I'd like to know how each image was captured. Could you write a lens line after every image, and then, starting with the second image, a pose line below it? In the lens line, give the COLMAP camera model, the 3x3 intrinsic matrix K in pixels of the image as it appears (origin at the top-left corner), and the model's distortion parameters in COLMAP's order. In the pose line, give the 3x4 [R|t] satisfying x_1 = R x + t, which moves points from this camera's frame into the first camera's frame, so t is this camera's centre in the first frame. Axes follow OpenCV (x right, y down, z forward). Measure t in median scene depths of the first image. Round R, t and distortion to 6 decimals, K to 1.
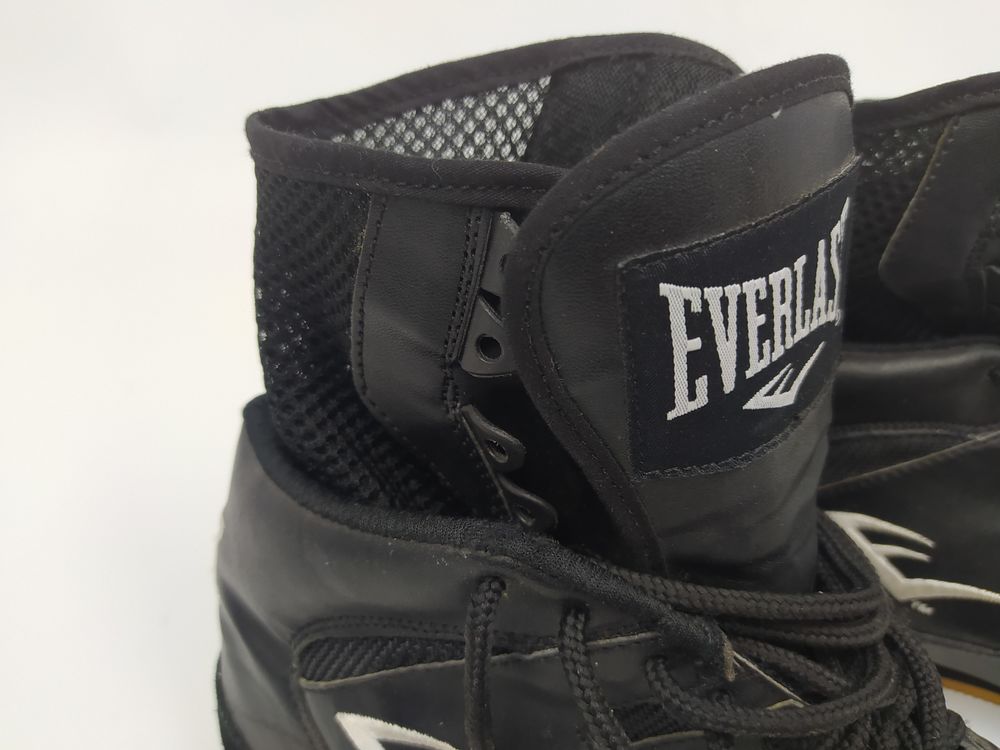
lens RADIAL K [[781.0, 0, 500.0], [0, 781.0, 375.0], [0, 0, 1]] dist [-0.046437, -0.005721]
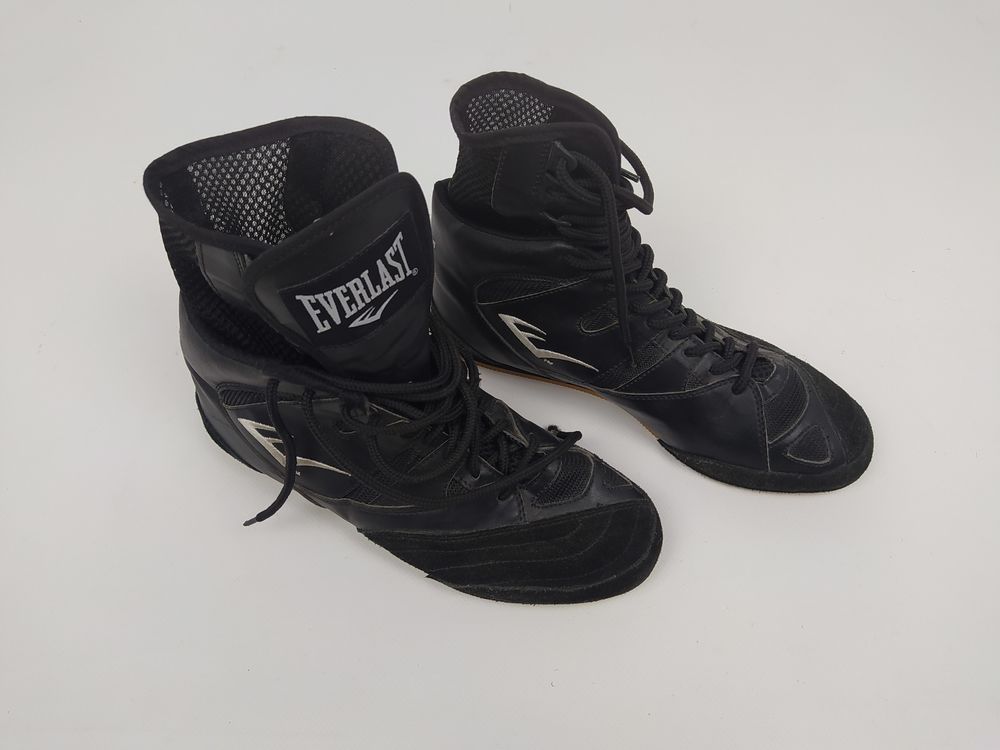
lens RADIAL K [[717.8, 0, 500.0], [0, 717.8, 375.0], [0, 0, 1]] dist [-0.000724, -0.000519]
pose [[0.999623, 0.000228, -0.027466, 0.844890], [0.011772, 0.899909, 0.435919, -0.816468], [0.024817, -0.436077, 0.899567, -1.167300]]
